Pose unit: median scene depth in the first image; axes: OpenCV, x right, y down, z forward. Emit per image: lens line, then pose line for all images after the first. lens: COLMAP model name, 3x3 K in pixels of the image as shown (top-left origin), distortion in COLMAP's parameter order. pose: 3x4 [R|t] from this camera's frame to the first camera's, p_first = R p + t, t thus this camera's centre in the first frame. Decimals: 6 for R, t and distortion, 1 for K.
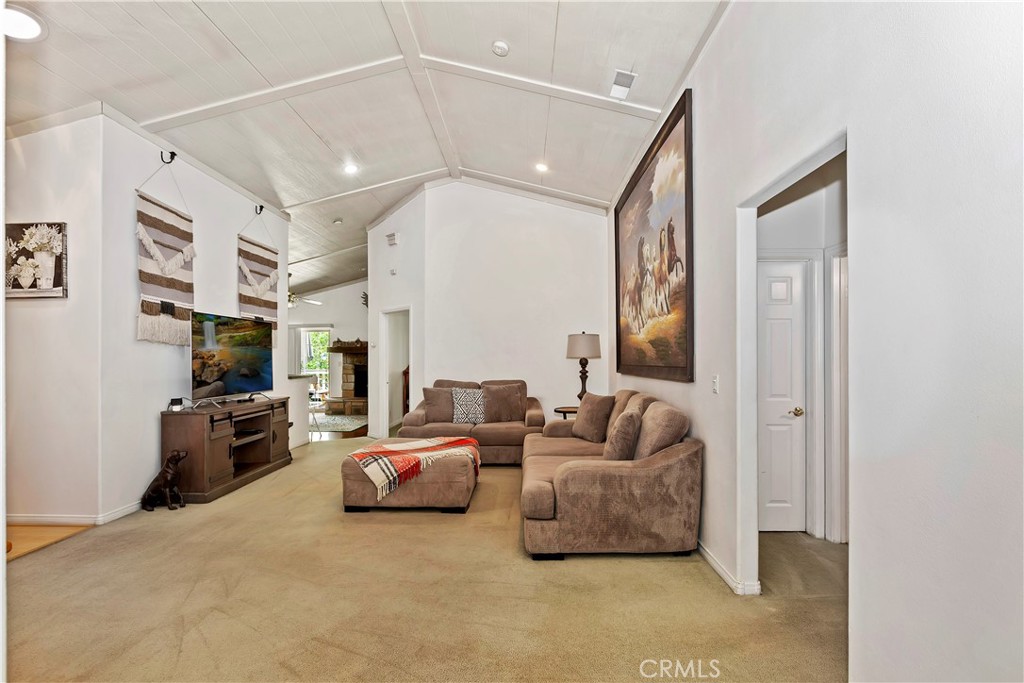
lens RADIAL K [[475.9, 0, 512.2], [0, 475.9, 348.5], [0, 0, 1]] dist [0.002850, 0.001153]
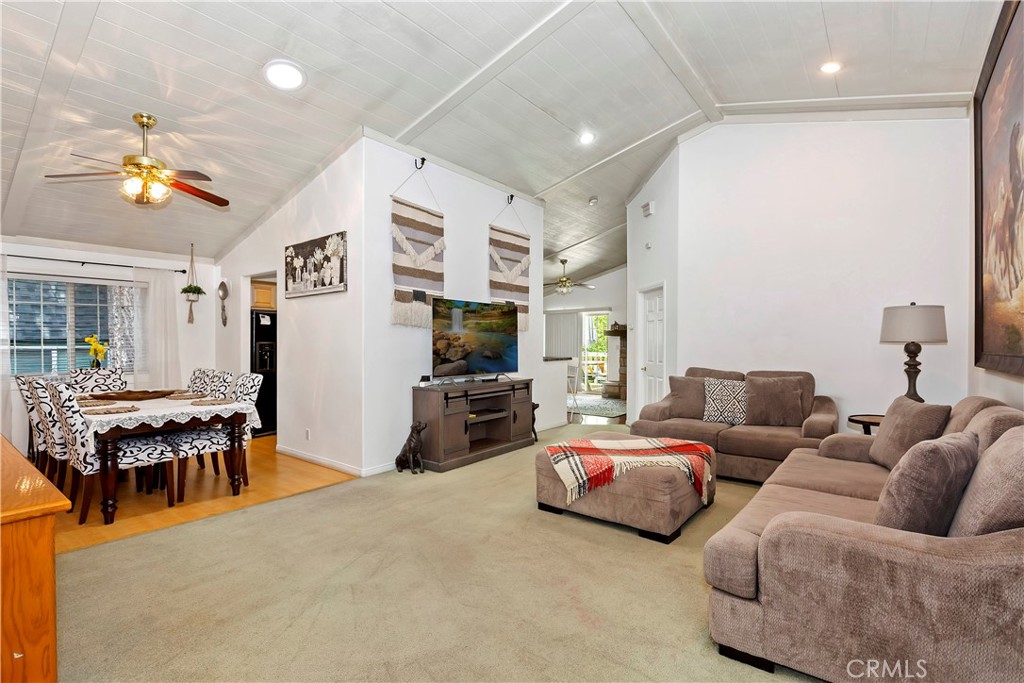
lens RADIAL K [[475.8, 0, 512.0], [0, 475.8, 341.5], [0, 0, 1]] dist [-0.002138, 0.000187]
pose [[0.808875, 0.004949, -0.587959, 0.132758], [0.006383, 0.999832, 0.017198, 0.005950], [0.587945, -0.017664, 0.808708, 0.220163]]
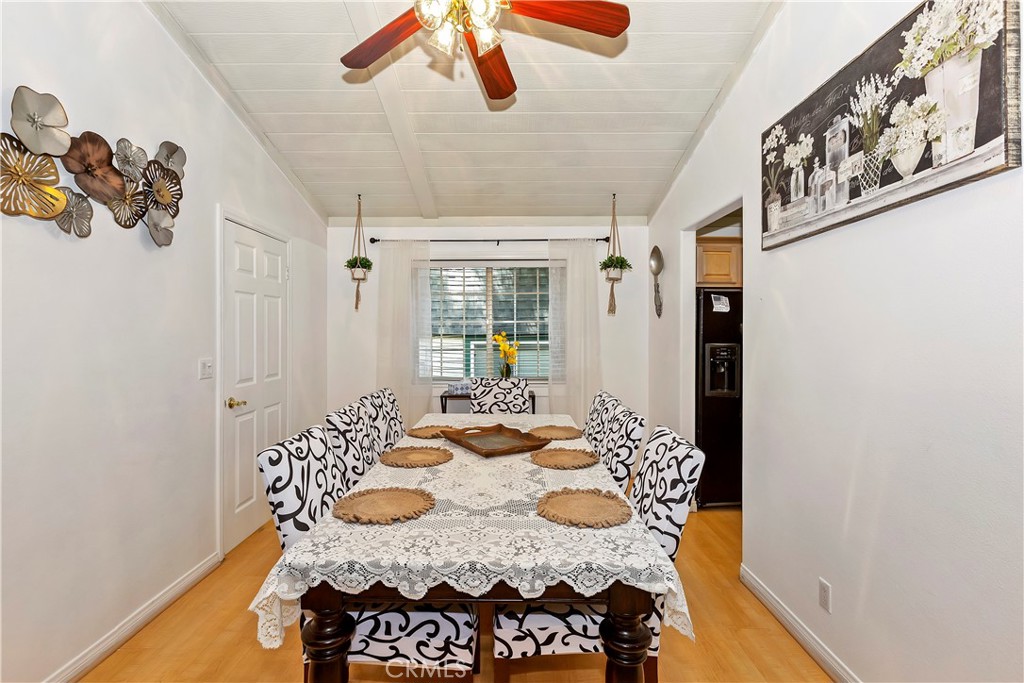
lens RADIAL K [[471.8, 0, 512.9], [0, 471.8, 335.1], [0, 0, 1]] dist [0.003964, 0.000538]
pose [[0.034999, 0.008261, -0.999353, -0.559416], [0.015993, 0.999833, 0.008825, -0.000541], [0.999259, -0.016292, 0.034861, 0.579367]]
